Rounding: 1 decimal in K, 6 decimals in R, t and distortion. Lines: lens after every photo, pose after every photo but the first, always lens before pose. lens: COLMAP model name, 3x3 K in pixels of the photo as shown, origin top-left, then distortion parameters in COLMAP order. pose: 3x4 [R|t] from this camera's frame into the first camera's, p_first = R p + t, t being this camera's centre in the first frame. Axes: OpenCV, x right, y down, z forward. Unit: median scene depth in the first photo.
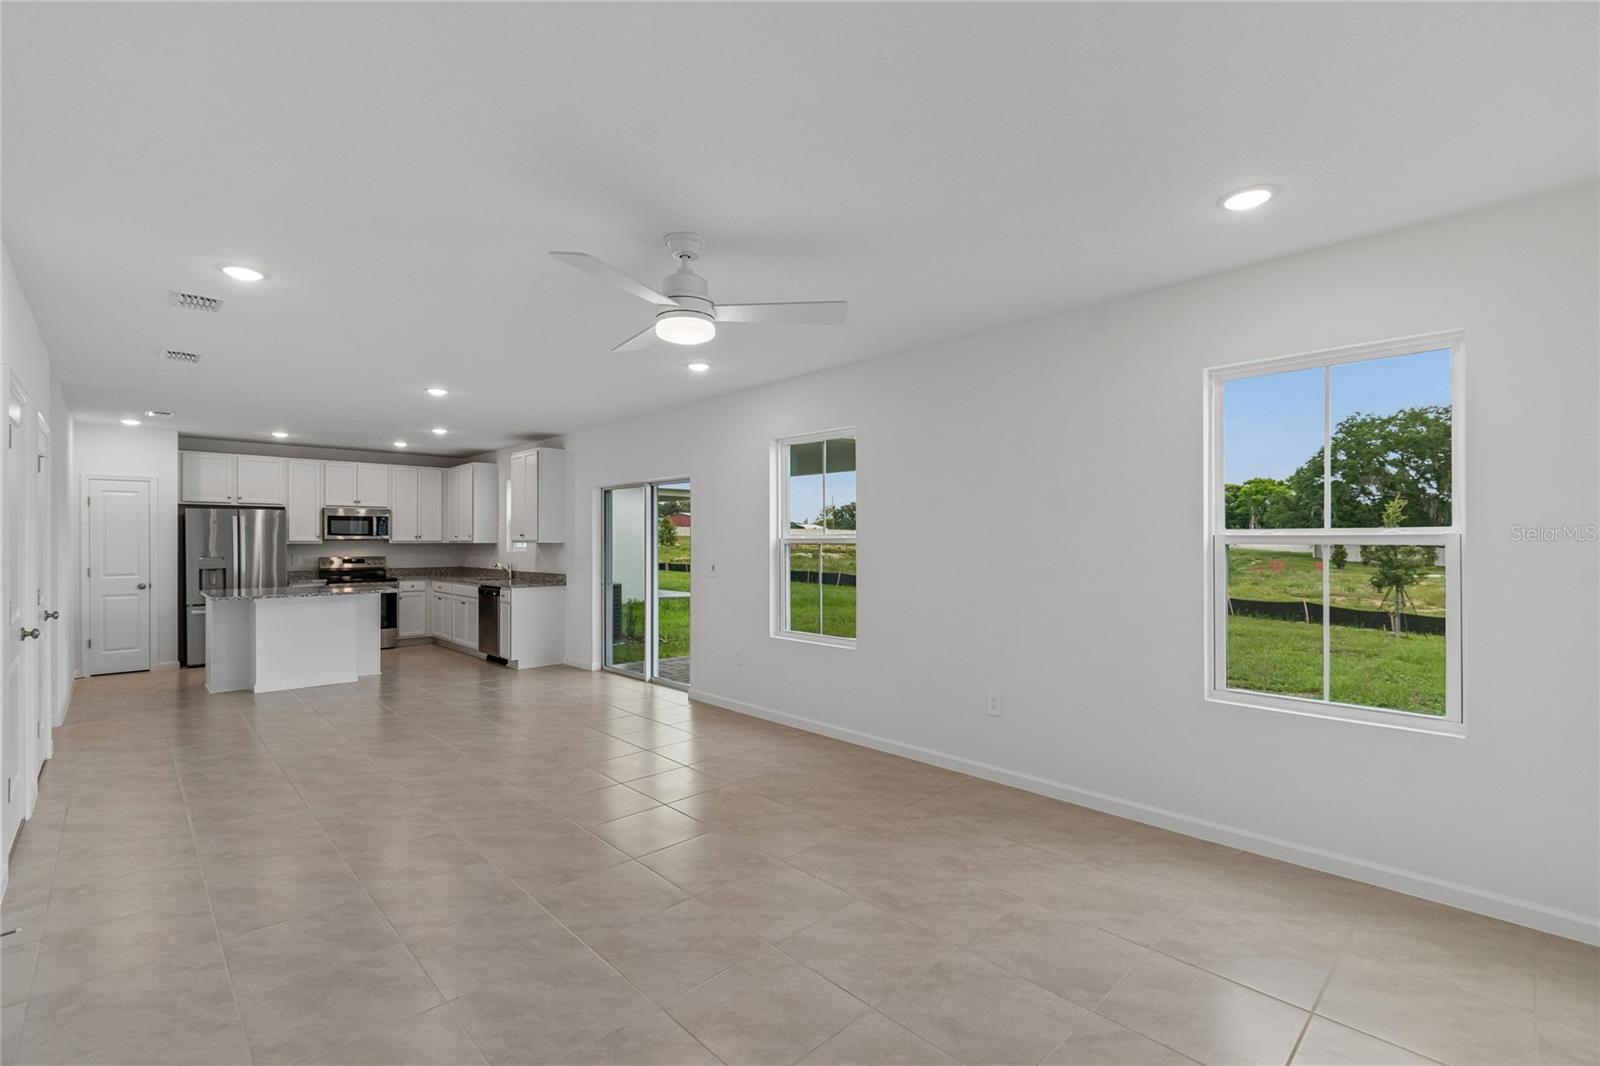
lens RADIAL K [[703.0, 0, 797.8], [0, 703.0, 540.3], [0, 0, 1]] dist [0.001170, -0.000184]
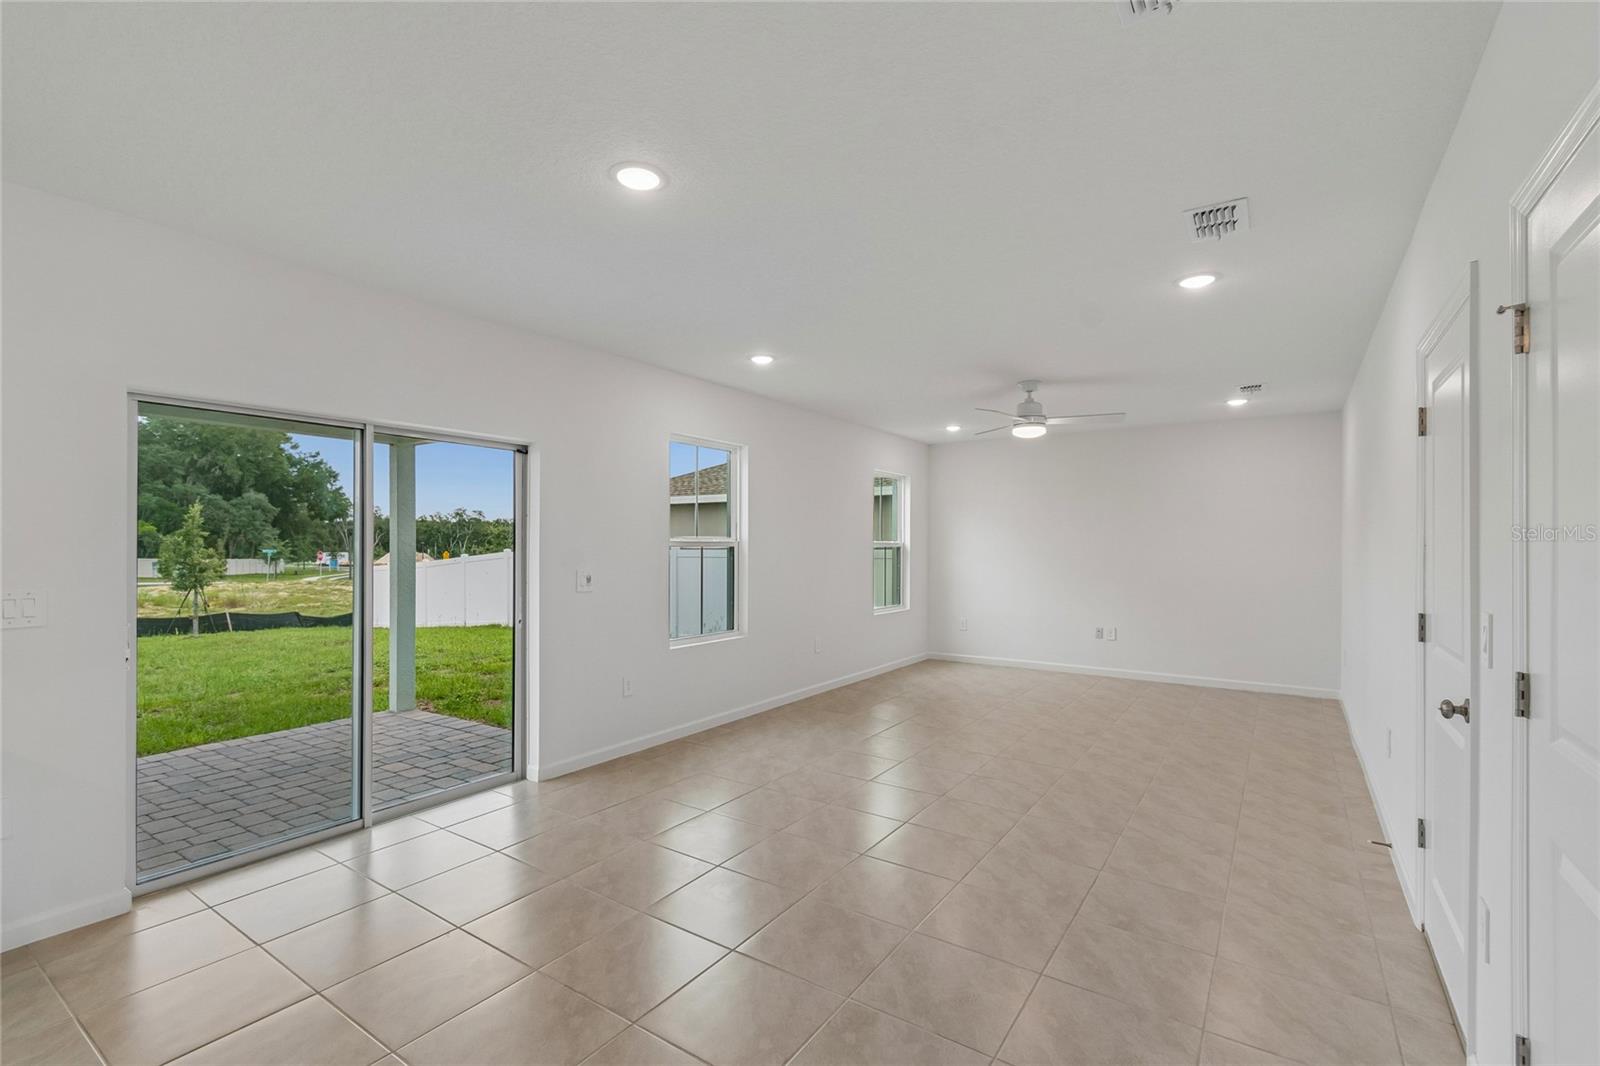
lens RADIAL K [[715.0, 0, 792.9], [0, 715.0, 545.4], [0, 0, 1]] dist [0.003767, -0.000033]
pose [[-0.202268, 0.001229, 0.979329, -0.707380], [-0.003569, 0.999992, -0.001992, 0.003259], [-0.979324, -0.003898, -0.202262, 0.747110]]
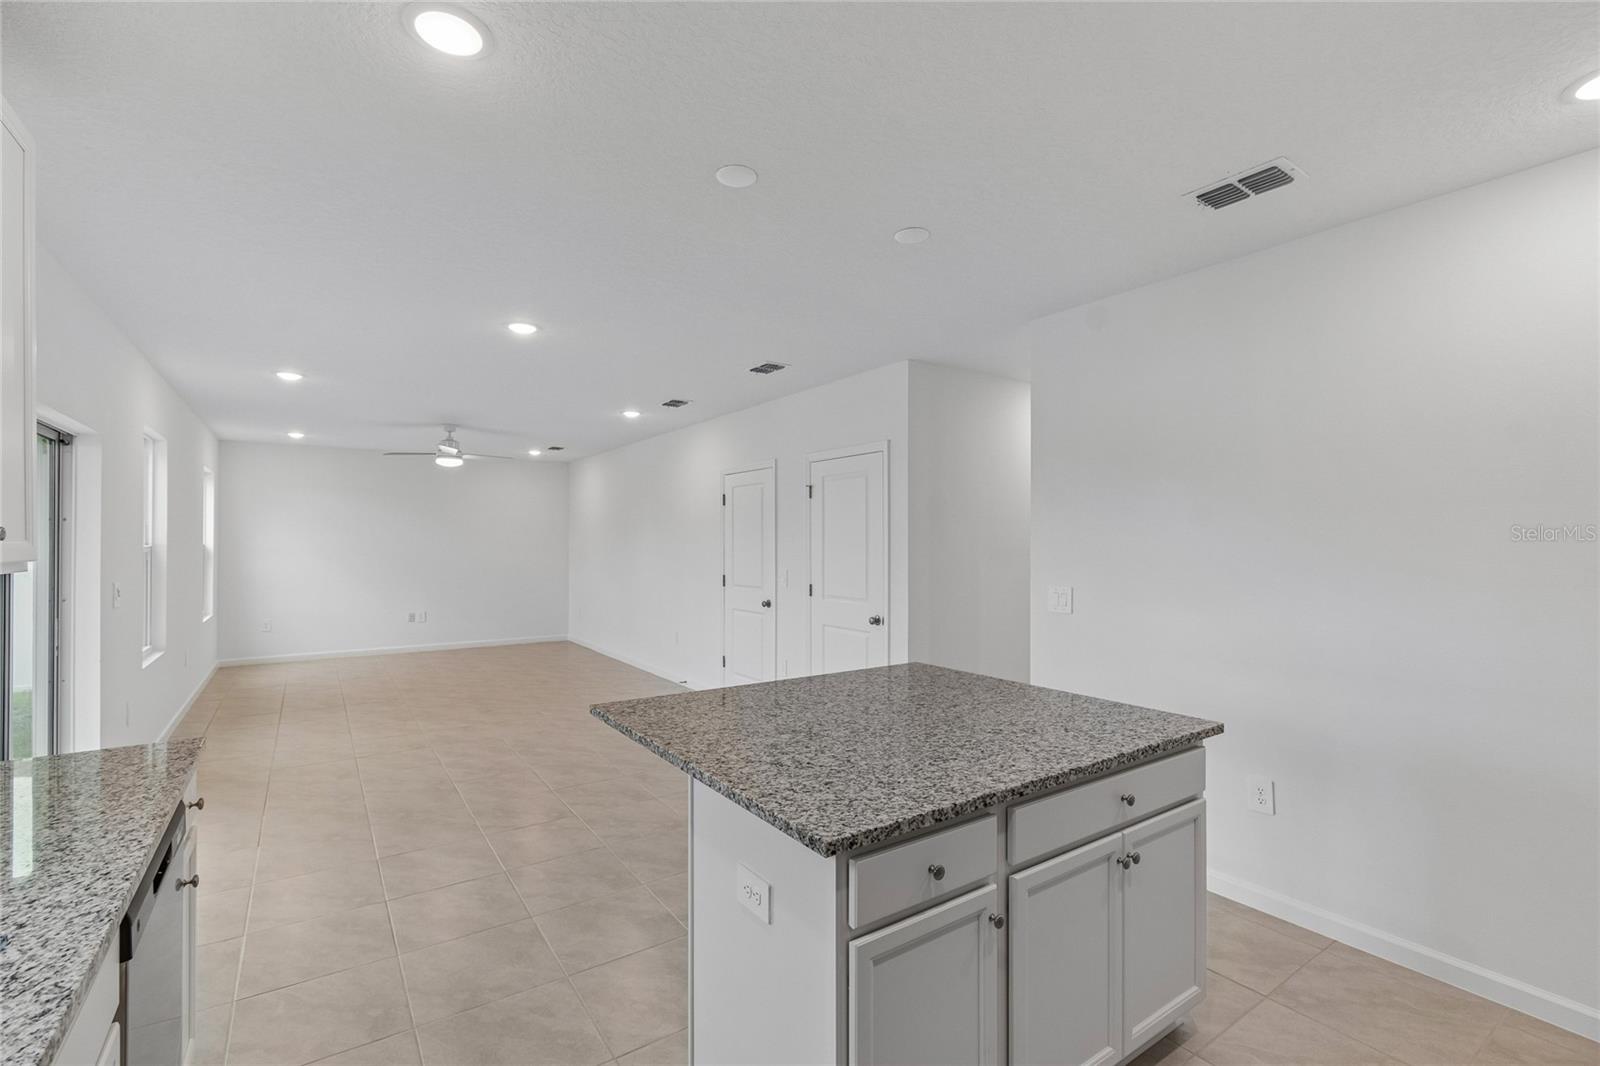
lens RADIAL K [[706.3, 0, 793.2], [0, 706.3, 536.2], [0, 0, 1]] dist [0.002236, 0.000125]
pose [[-0.986387, 0.001578, 0.164436, -0.657738], [-0.000078, 0.999949, -0.010061, -0.004867], [-0.164444, -0.009937, -0.986336, 1.215464]]
